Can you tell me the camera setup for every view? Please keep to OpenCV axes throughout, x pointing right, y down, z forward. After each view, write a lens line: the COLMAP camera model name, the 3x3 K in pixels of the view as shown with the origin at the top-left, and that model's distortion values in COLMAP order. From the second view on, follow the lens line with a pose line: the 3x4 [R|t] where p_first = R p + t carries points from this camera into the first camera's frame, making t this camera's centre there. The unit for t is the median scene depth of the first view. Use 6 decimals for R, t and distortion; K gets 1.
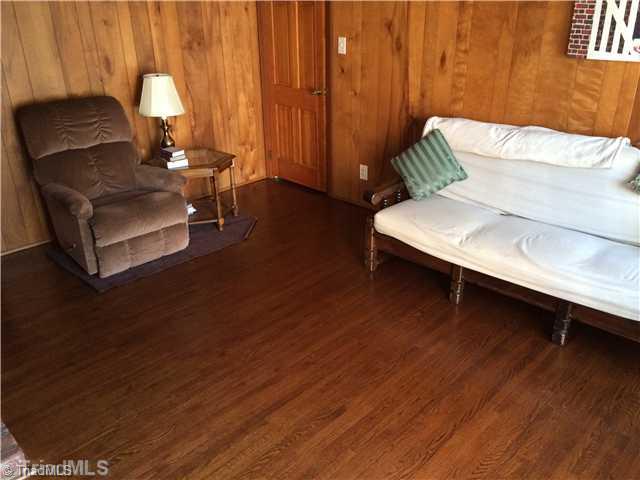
lens RADIAL K [[541.3, 0, 320.2], [0, 541.3, 238.2], [0, 0, 1]] dist [0.017984, -0.007488]
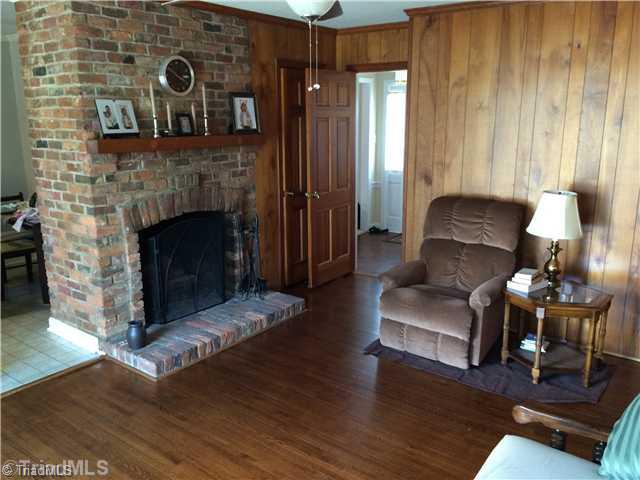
lens RADIAL K [[541.3, 0, 318.9], [0, 541.3, 242.2], [0, 0, 1]] dist [0.017984, -0.007488]
pose [[0.107523, 0.233007, -0.966512, 0.570604], [-0.400636, 0.899877, 0.172373, -0.237938], [0.909906, 0.368685, 0.190109, 0.541303]]
